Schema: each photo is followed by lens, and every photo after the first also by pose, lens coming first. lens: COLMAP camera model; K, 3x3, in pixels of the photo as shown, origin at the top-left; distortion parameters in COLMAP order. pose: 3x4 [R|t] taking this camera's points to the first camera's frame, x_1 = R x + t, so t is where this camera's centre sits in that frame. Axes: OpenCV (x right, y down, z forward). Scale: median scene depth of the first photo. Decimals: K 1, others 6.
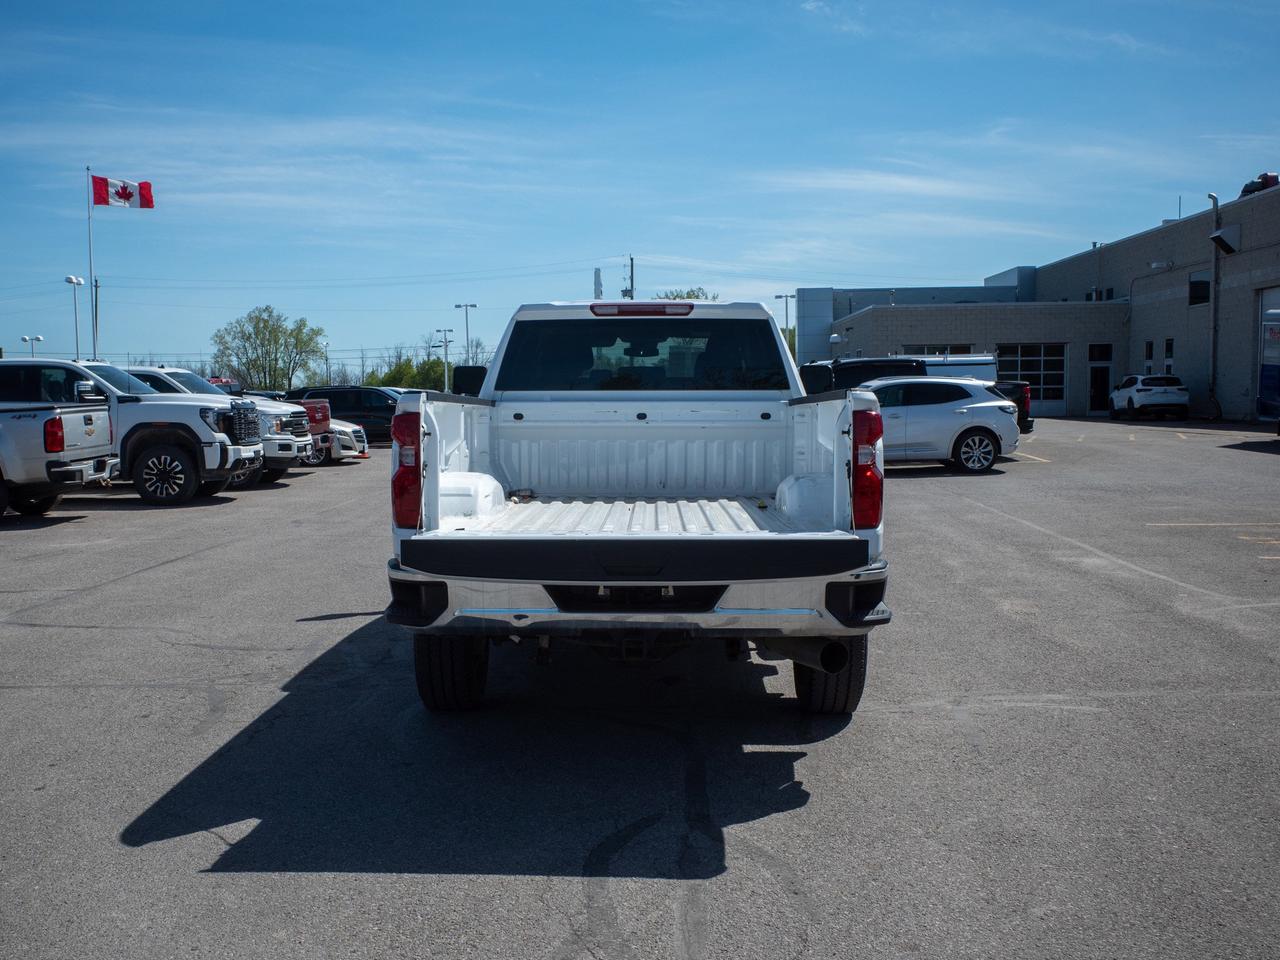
lens RADIAL K [[1401.6, 0, 579.1], [0, 1401.6, 543.3], [0, 0, 1]] dist [-0.053389, 0.050744]
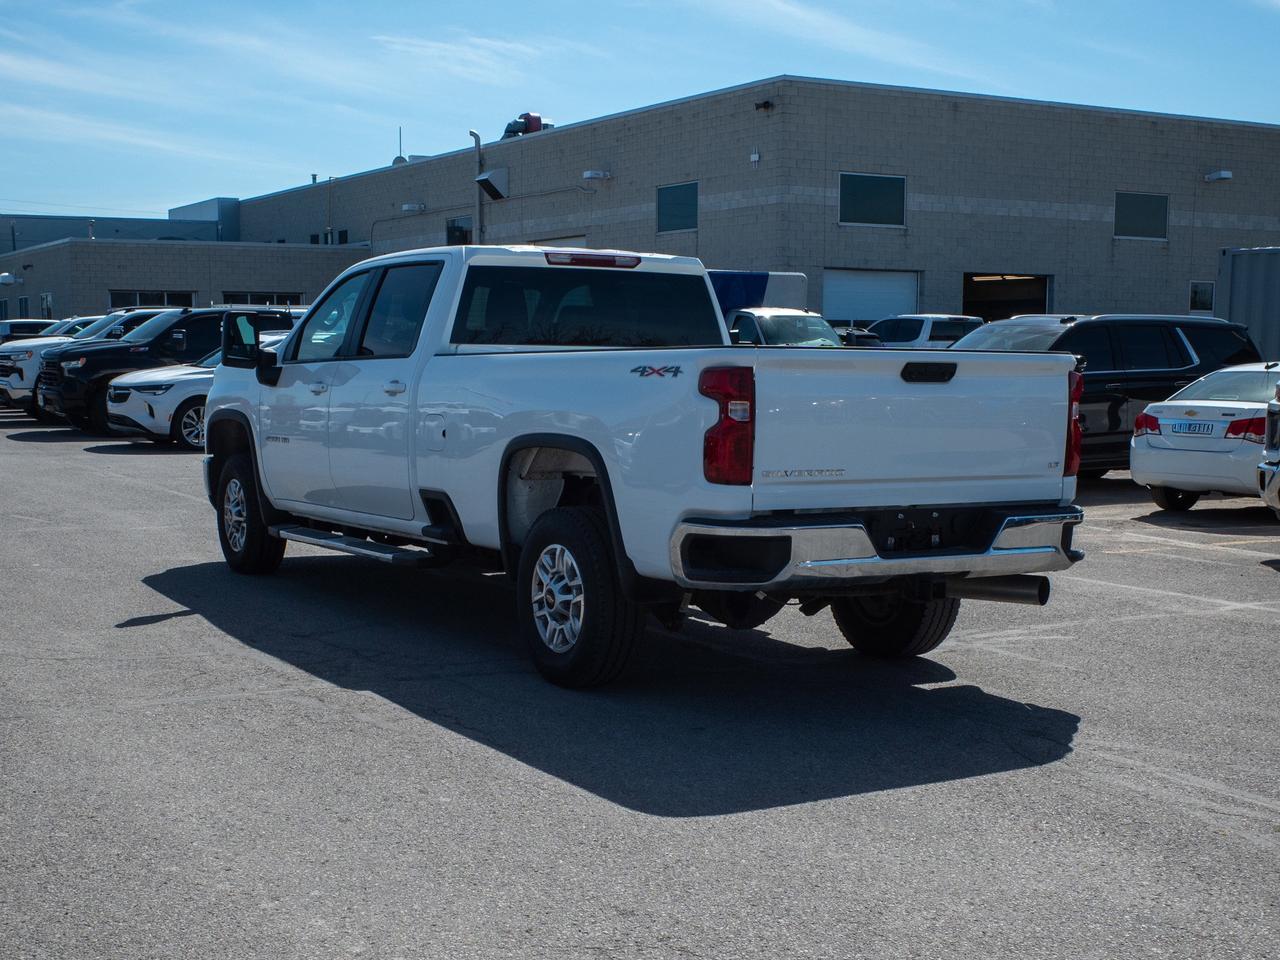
lens RADIAL K [[1770.6, 0, 611.4], [0, 1770.6, 591.5], [0, 0, 1]] dist [-0.054566, 0.024462]
pose [[0.834319, -0.056862, 0.548341, -0.263130], [0.041333, 0.998319, 0.040634, 0.002974], [-0.549730, -0.011237, 0.835267, 0.001952]]
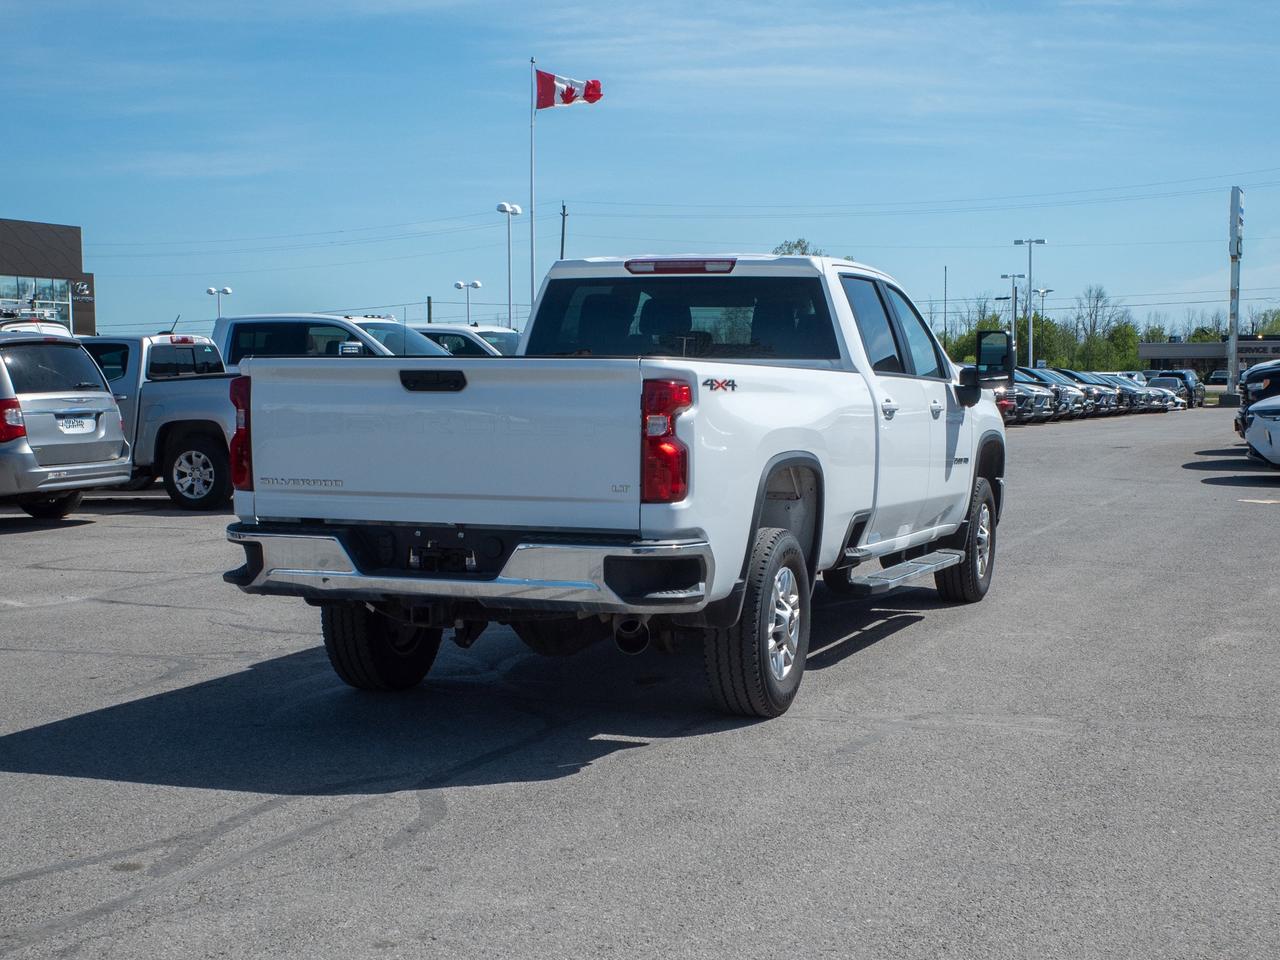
lens RADIAL K [[1994.7, 0, 683.6], [0, 1994.7, 642.1], [0, 0, 1]] dist [-0.052628, -0.005019]
pose [[0.958630, 0.051033, -0.280045, 0.178475], [-0.042009, 0.998389, 0.038137, 0.009337], [0.281540, -0.024795, 0.959229, -0.090684]]
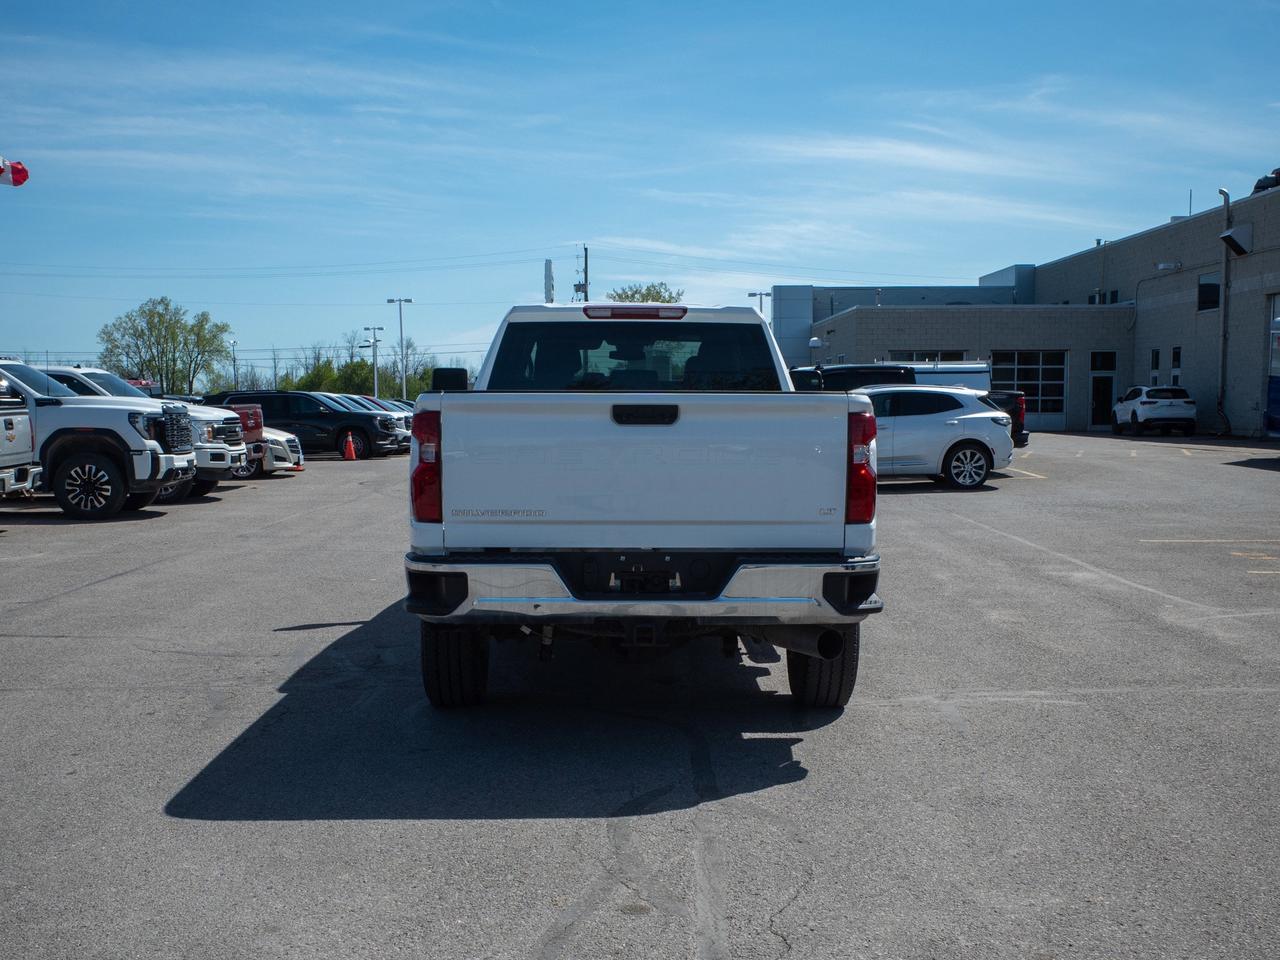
lens RADIAL K [[1593.7, 0, 640.6], [0, 1593.7, 628.3], [0, 0, 1]] dist [-0.053889, 0.046053]
pose [[0.997273, -0.001568, 0.073791, -0.015351], [-0.000963, 0.999413, 0.034250, 0.008227], [-0.073801, -0.034228, 0.996685, -0.059683]]
